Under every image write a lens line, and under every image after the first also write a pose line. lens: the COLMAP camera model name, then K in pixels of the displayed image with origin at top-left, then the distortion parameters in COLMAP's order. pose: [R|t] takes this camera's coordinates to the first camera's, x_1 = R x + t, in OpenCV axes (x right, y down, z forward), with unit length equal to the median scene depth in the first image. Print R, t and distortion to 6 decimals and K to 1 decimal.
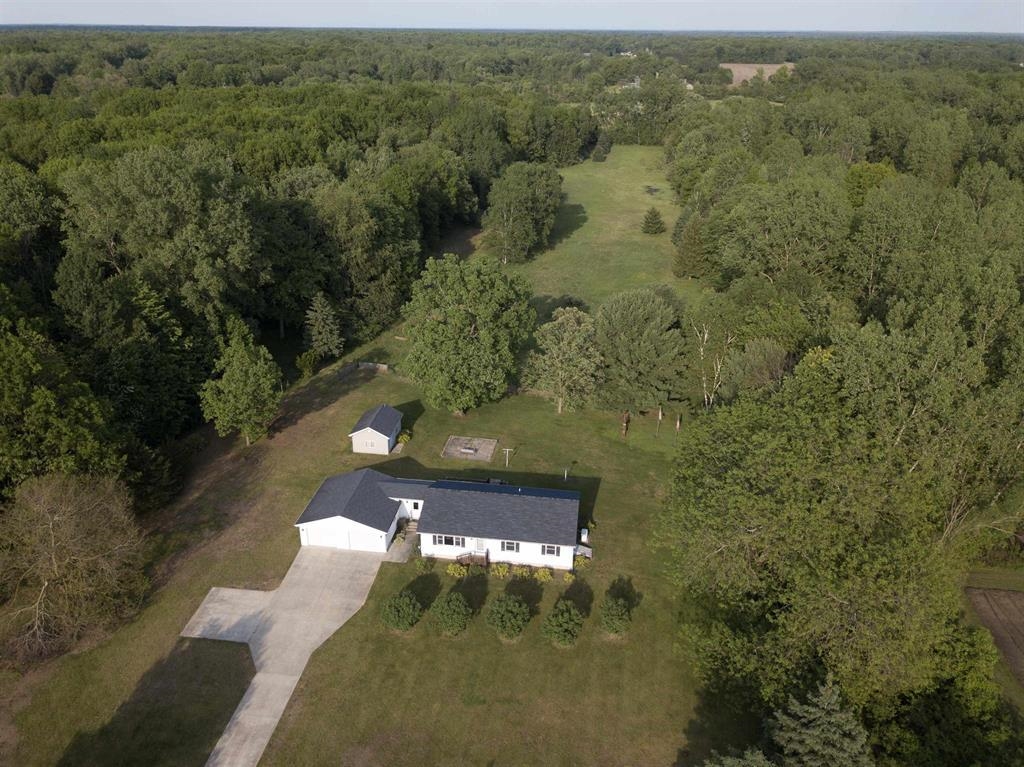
lens RADIAL K [[790.7, 0, 505.1], [0, 790.7, 385.1], [0, 0, 1]] dist [0.008488, -0.010032]
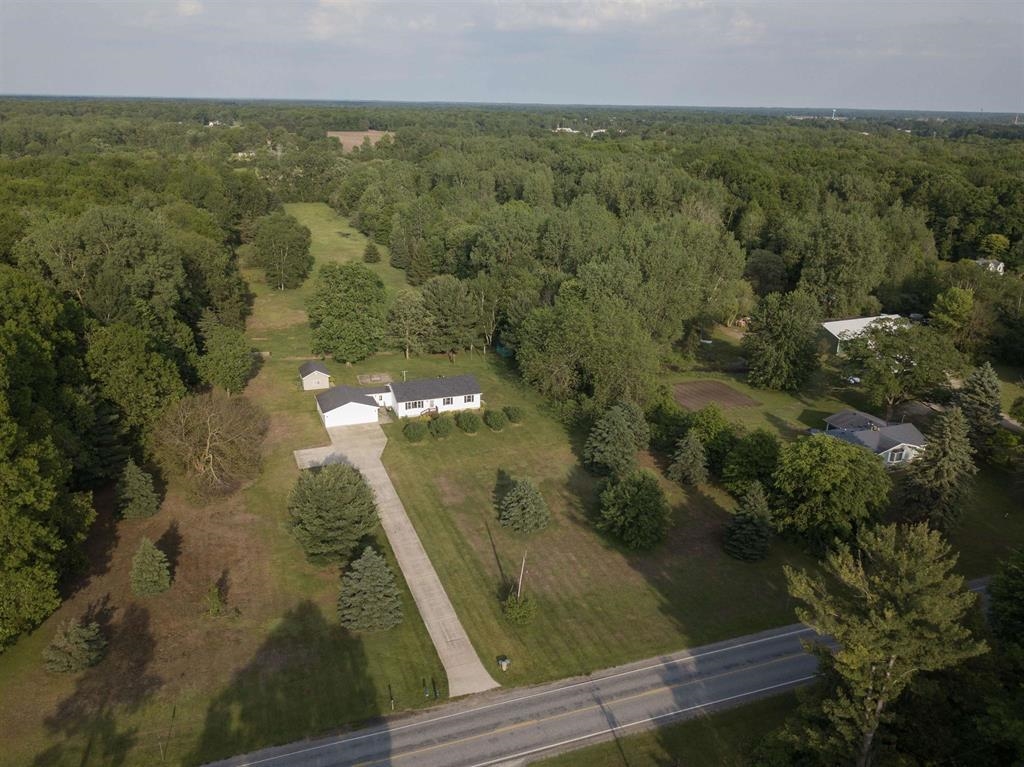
lens RADIAL K [[790.7, 0, 505.1], [0, 790.7, 385.1], [0, 0, 1]] dist [0.008488, -0.010032]
pose [[0.876262, -0.156170, 0.455824, -0.689947], [0.189479, 0.981486, -0.027981, 0.239332], [-0.443015, 0.110887, 0.889630, -0.668624]]
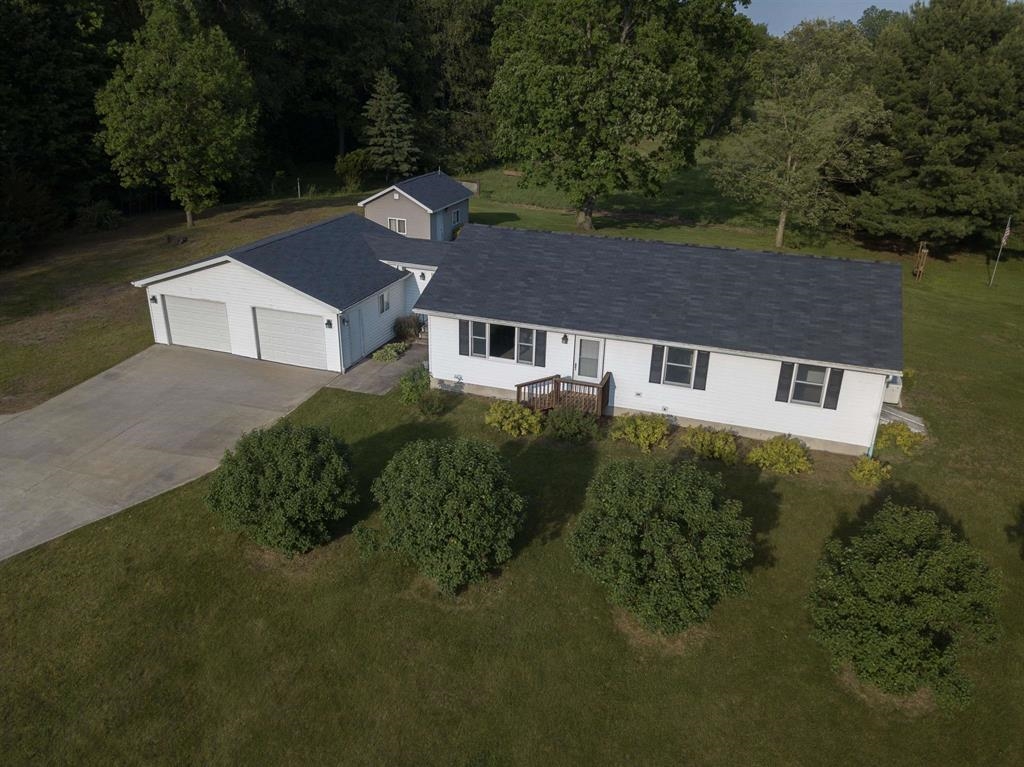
lens RADIAL K [[790.7, 0, 505.1], [0, 790.7, 385.1], [0, 0, 1]] dist [0.008488, -0.010032]
pose [[0.978525, 0.088058, -0.186374, -0.002150], [-0.092548, 0.995587, -0.015513, 0.219993], [0.184185, 0.032428, 0.982356, 0.650803]]
